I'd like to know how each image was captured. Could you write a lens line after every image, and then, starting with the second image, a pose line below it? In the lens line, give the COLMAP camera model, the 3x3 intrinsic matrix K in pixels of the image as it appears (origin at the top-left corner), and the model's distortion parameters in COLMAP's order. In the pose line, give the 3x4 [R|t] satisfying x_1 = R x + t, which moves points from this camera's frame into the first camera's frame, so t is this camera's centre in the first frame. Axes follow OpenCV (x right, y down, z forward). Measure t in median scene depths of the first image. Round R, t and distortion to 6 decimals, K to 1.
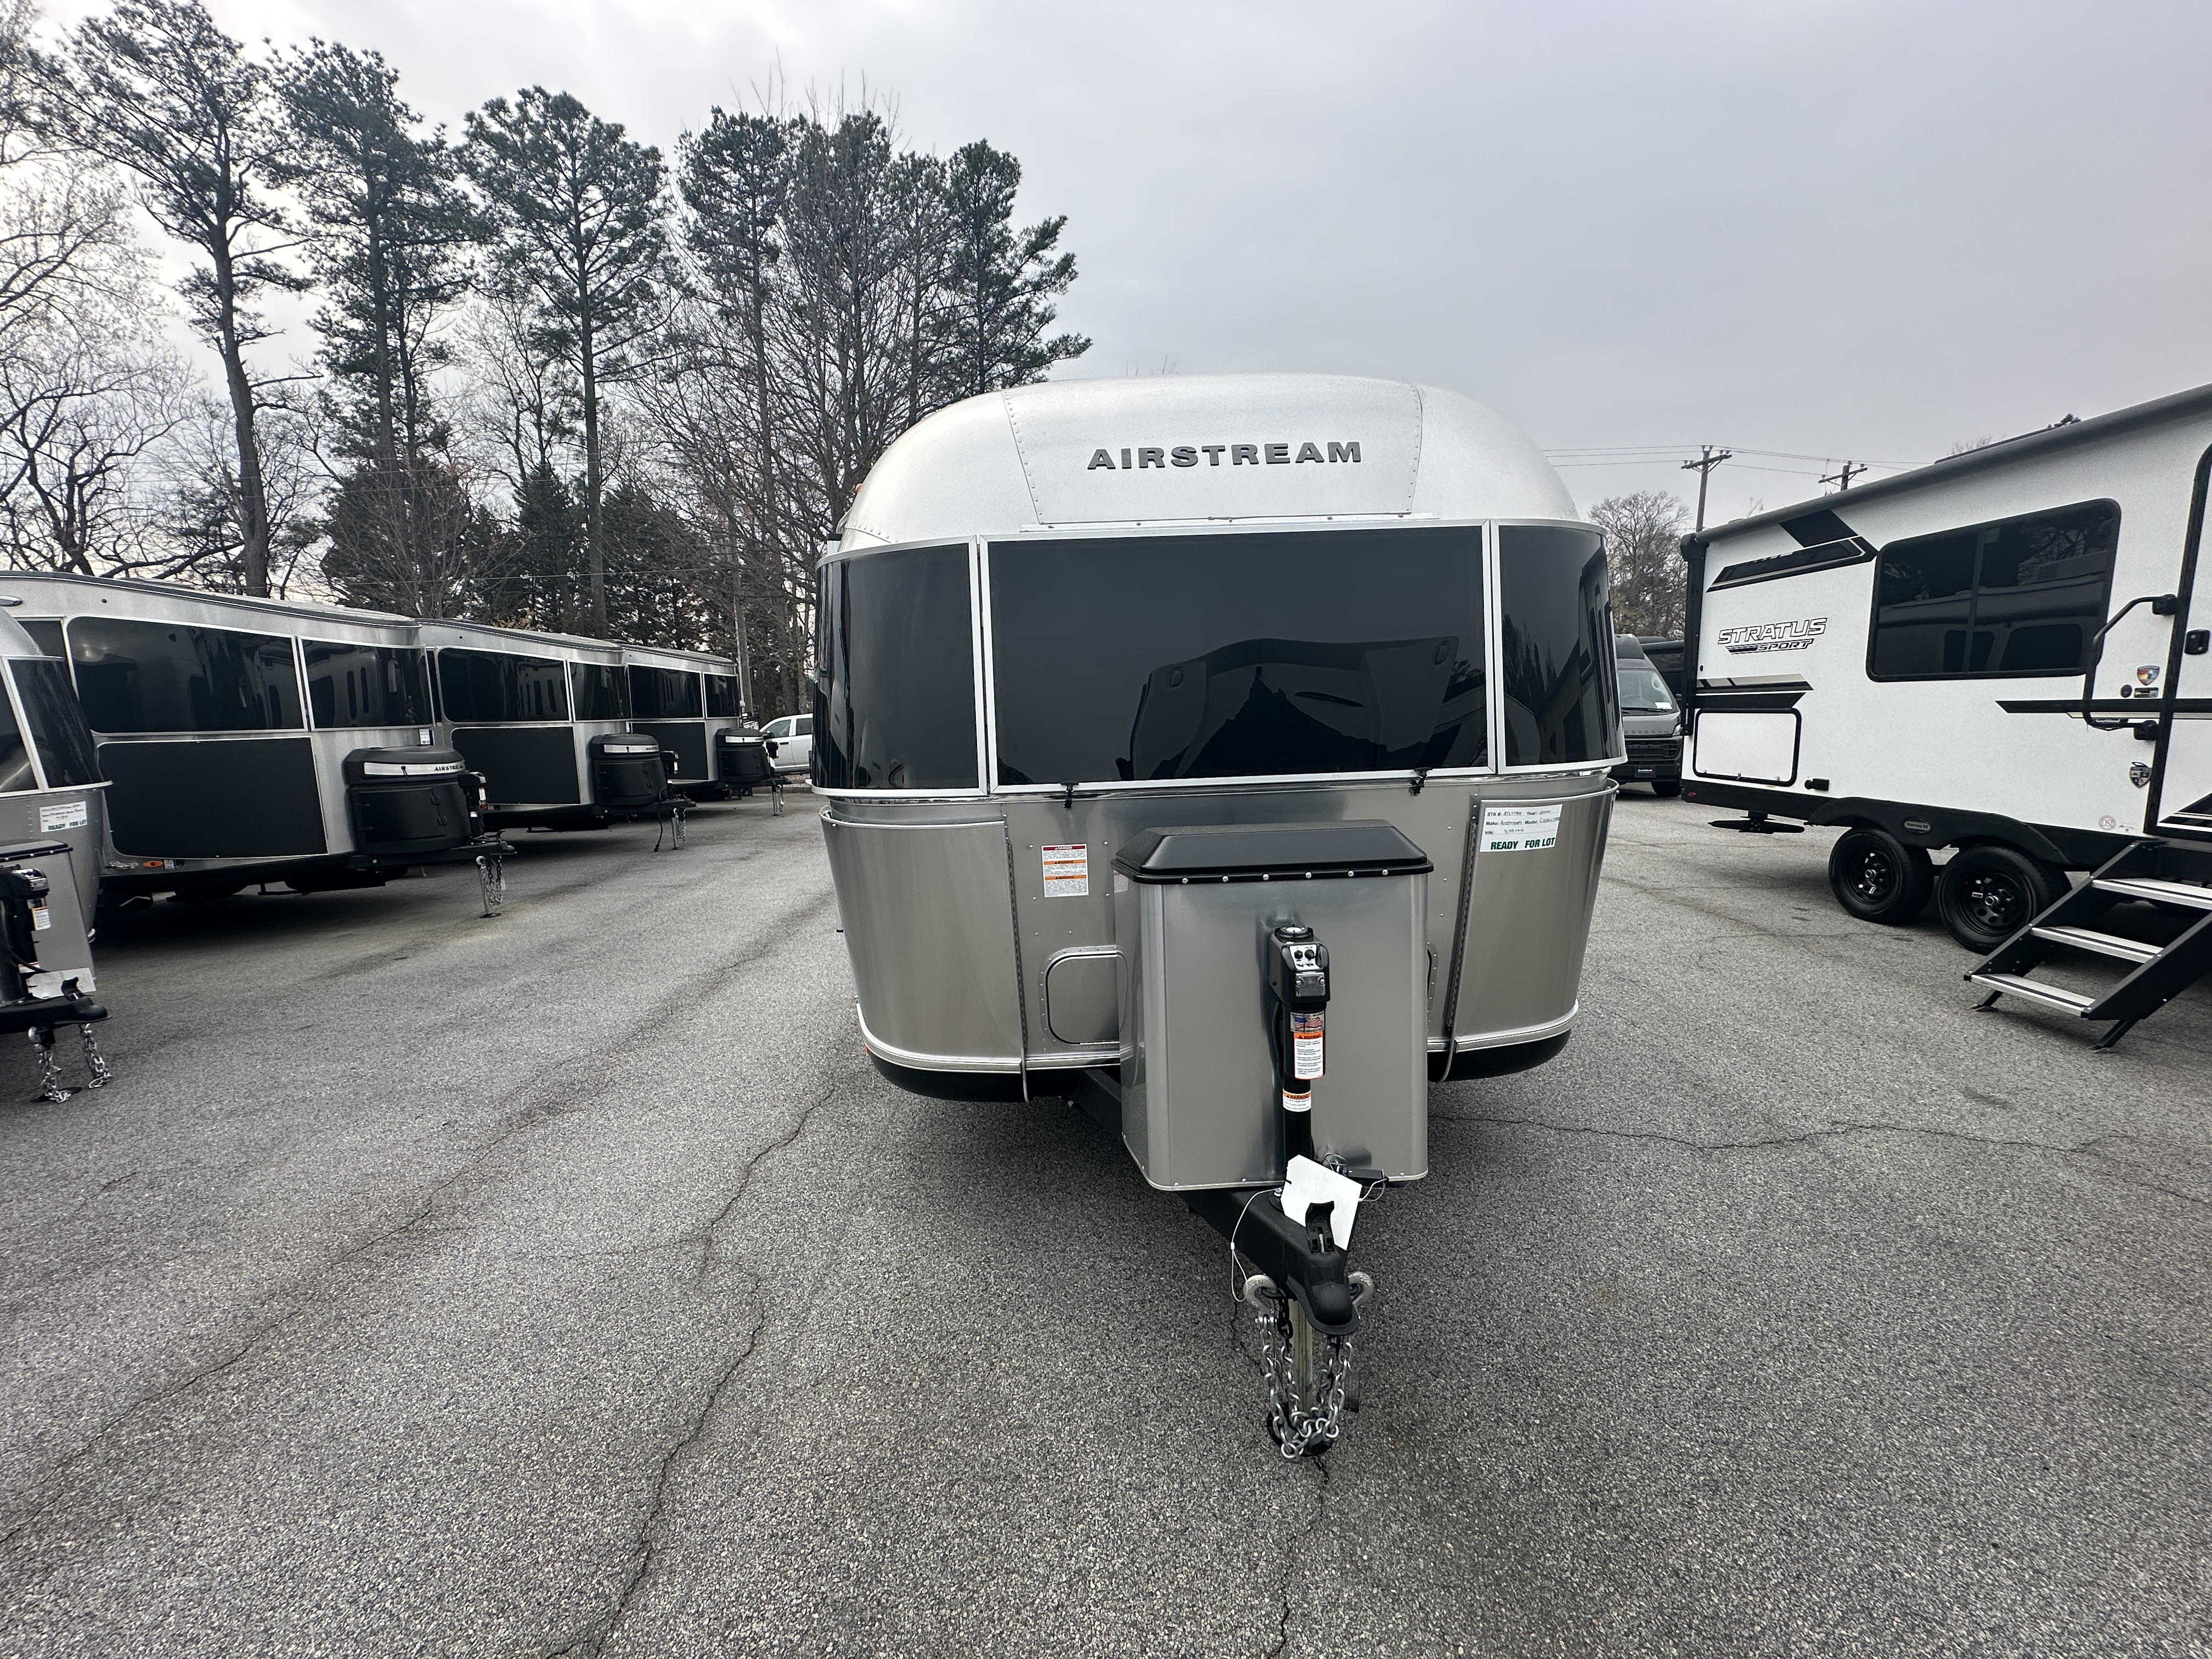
lens RADIAL K [[879.4, 0, 1102.7], [0, 879.4, 827.0], [0, 0, 1]] dist [-0.004985, 0.001445]
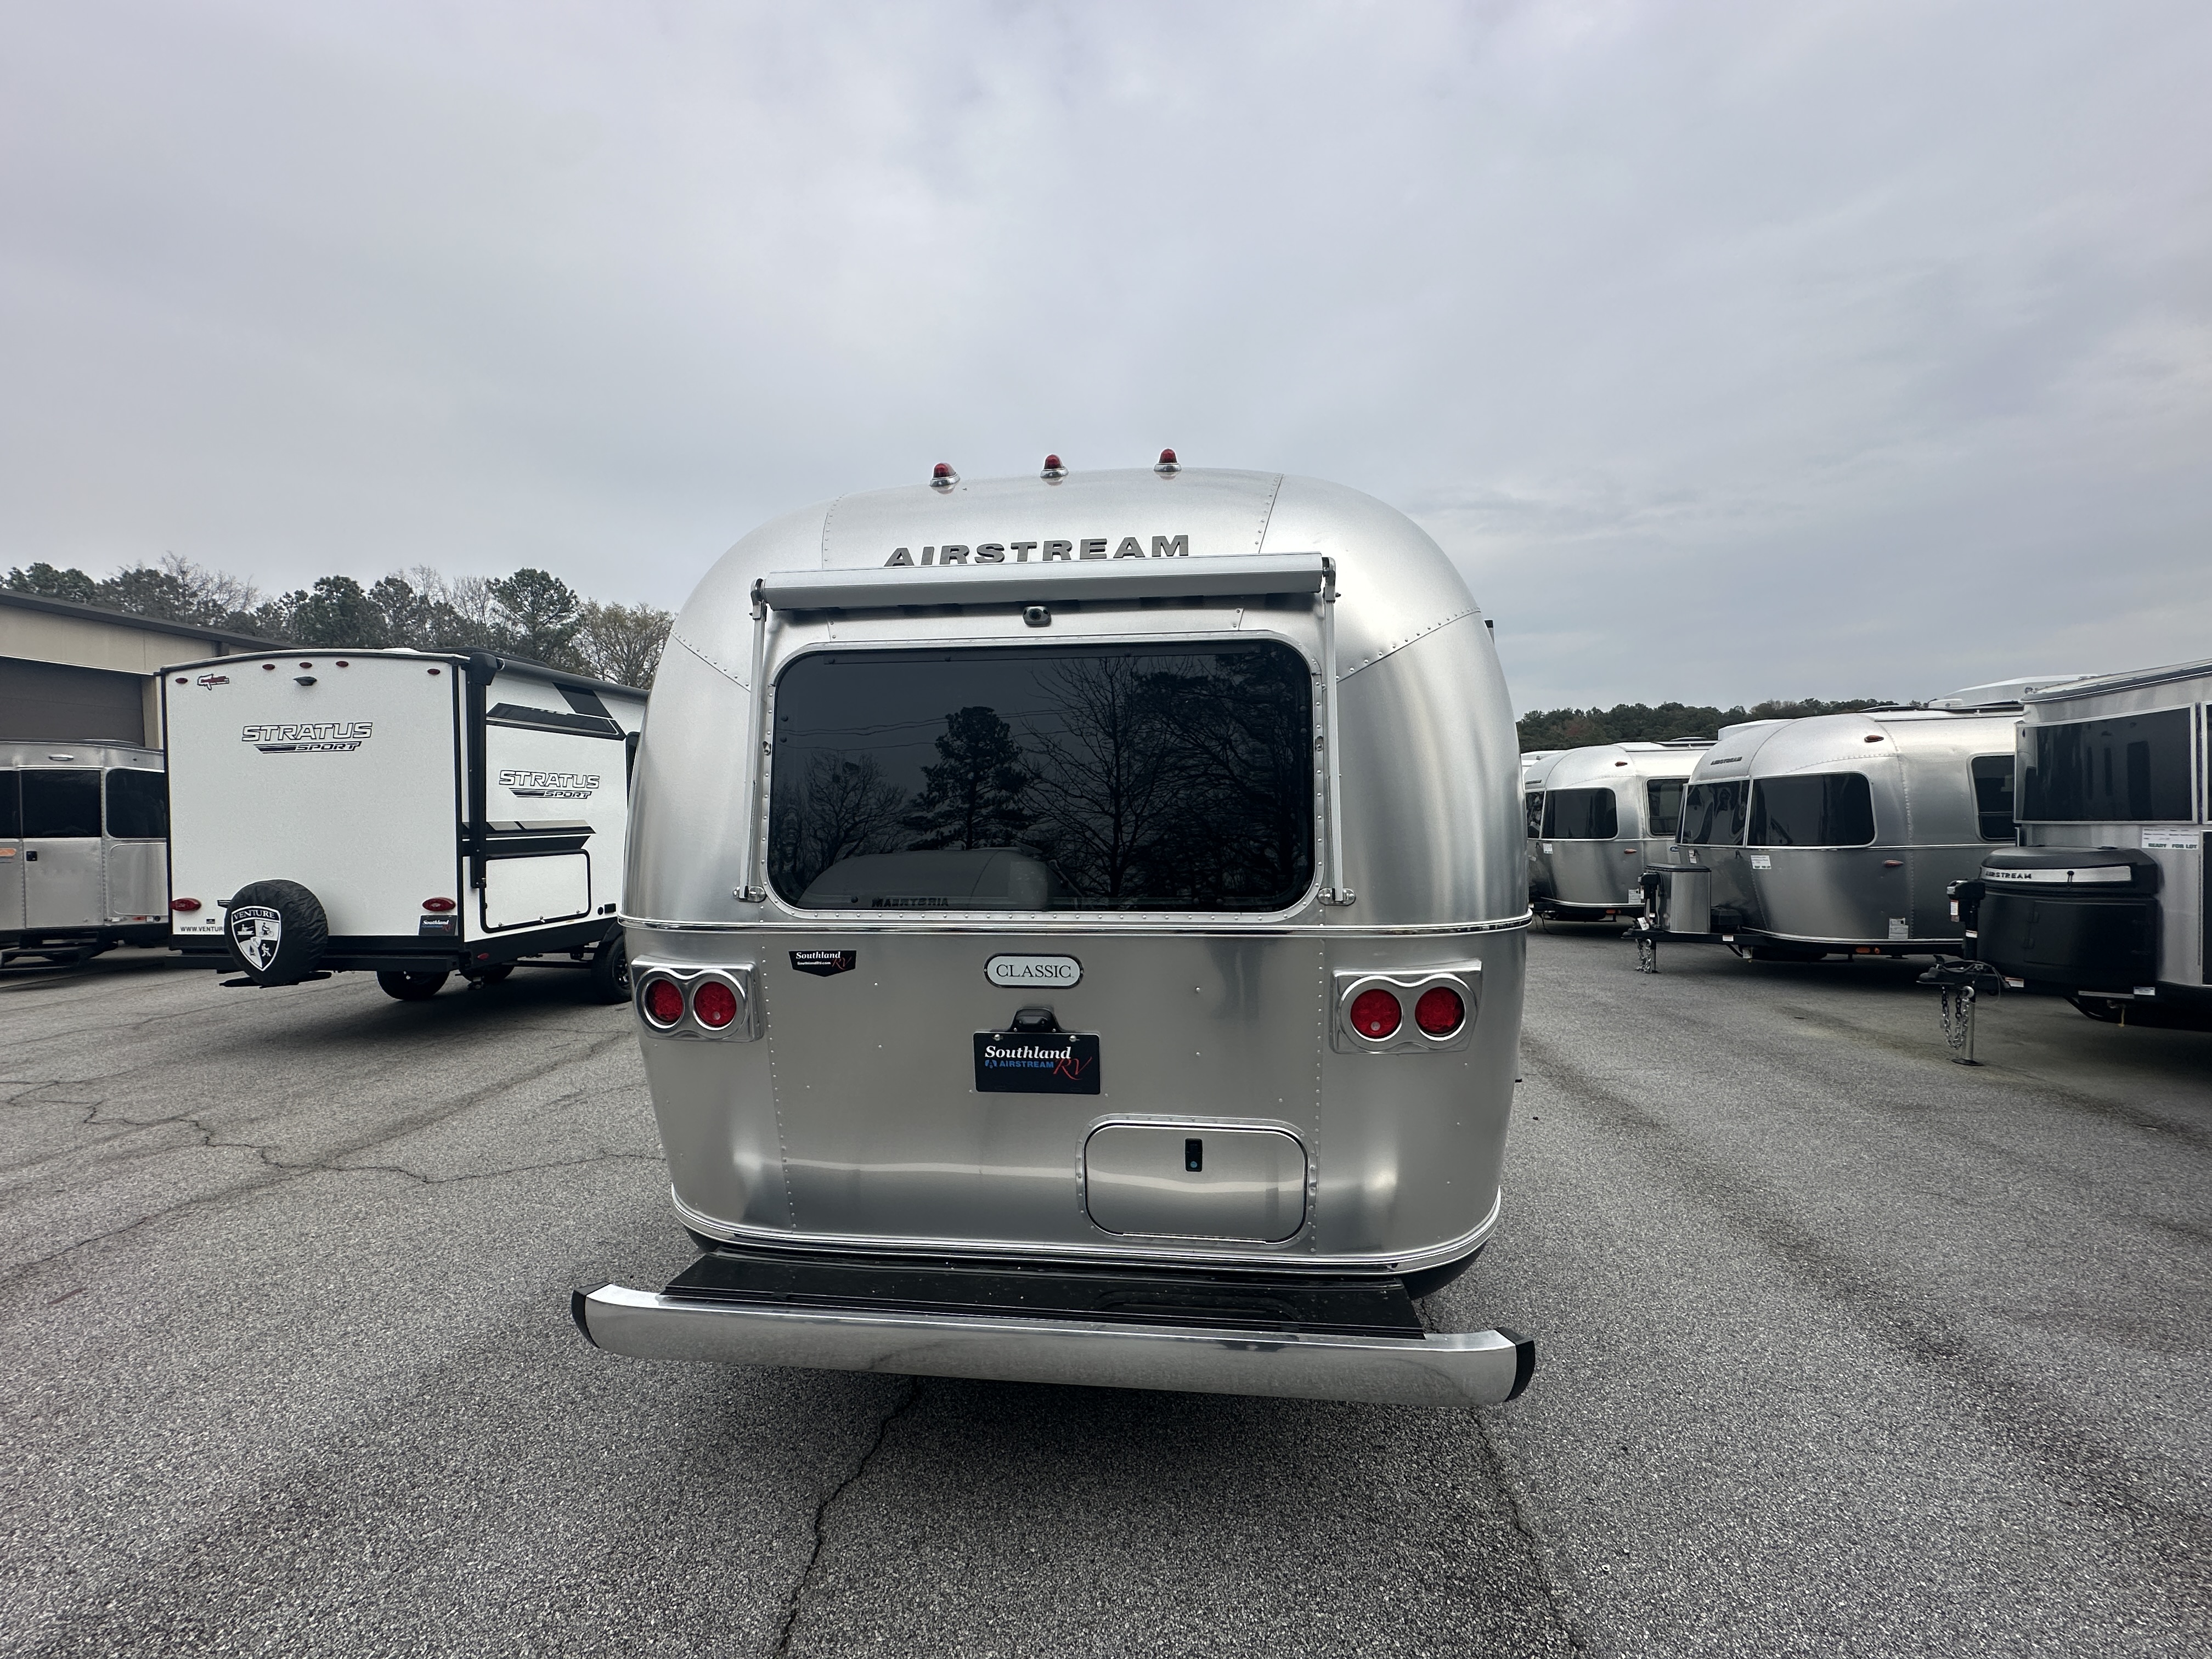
lens RADIAL K [[879.4, 0, 1104.7], [0, 879.4, 823.1], [0, 0, 1]] dist [-0.004985, 0.001445]
pose [[-0.991322, 0.035915, 0.126458, -0.038998], [0.054060, 0.988228, 0.143121, -0.290838], [-0.119829, 0.148715, -0.981593, 2.001466]]
